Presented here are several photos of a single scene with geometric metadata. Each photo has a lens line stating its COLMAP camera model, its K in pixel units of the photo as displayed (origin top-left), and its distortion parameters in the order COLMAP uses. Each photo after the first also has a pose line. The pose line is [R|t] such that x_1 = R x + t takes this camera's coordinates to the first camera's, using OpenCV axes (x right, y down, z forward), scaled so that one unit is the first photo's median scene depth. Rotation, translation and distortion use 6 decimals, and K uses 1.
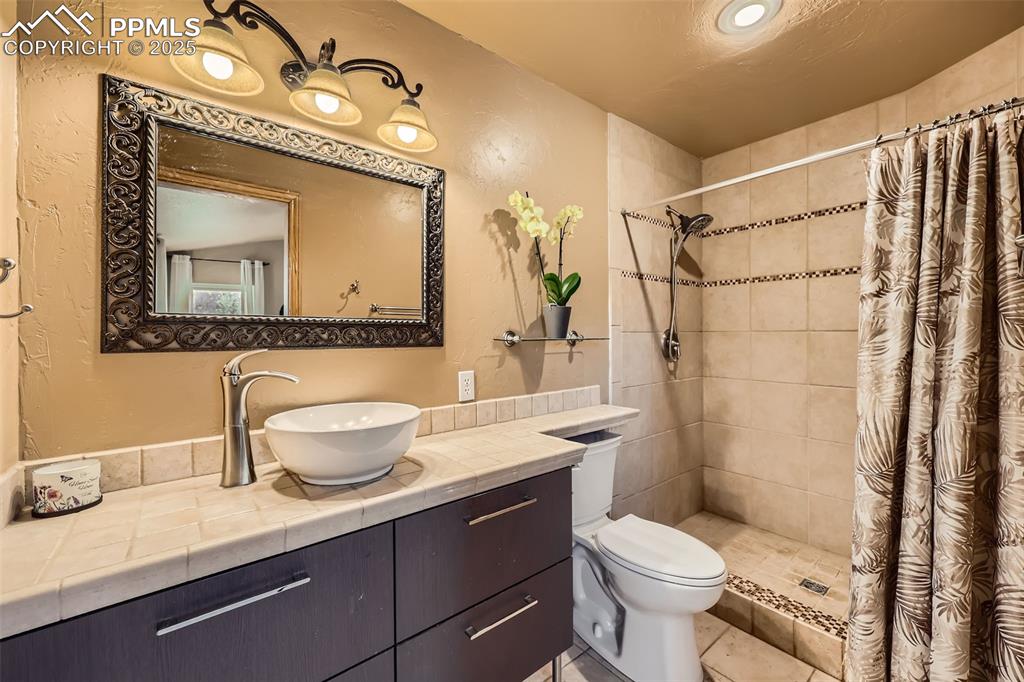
lens RADIAL K [[422.4, 0, 512.1], [0, 422.4, 336.3], [0, 0, 1]] dist [0.002631, 0.000469]
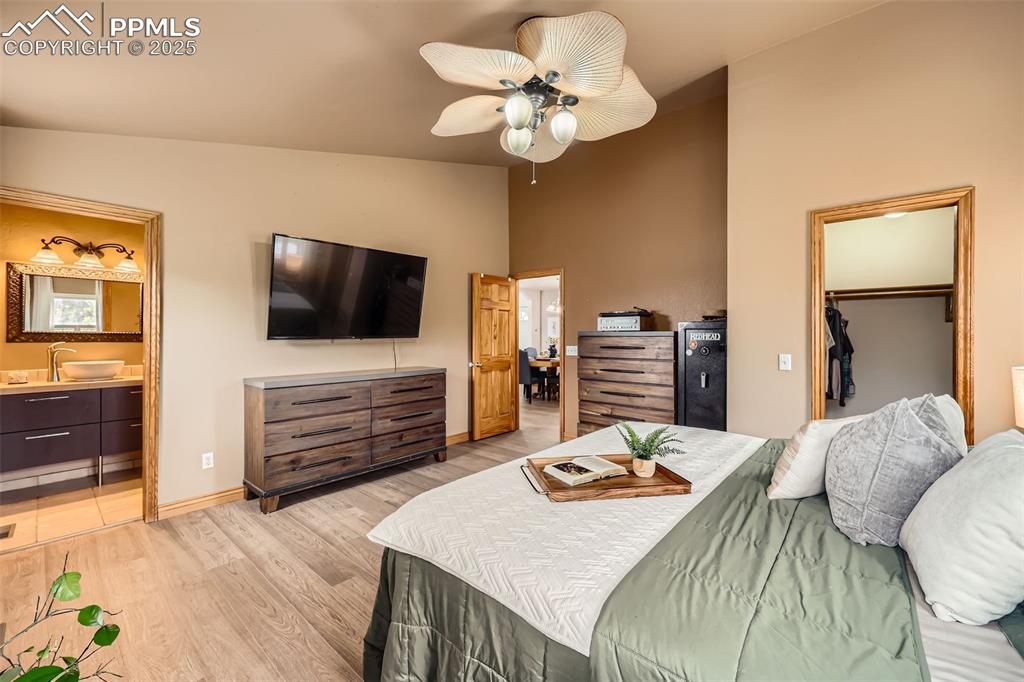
lens RADIAL K [[422.4, 0, 509.8], [0, 422.4, 339.0], [0, 0, 1]] dist [0.002631, 0.000469]
pose [[0.986529, 0.006527, 0.163454, 2.454712], [-0.006385, 0.999979, -0.001394, -0.010353], [-0.163460, 0.000332, 0.986550, -3.009471]]
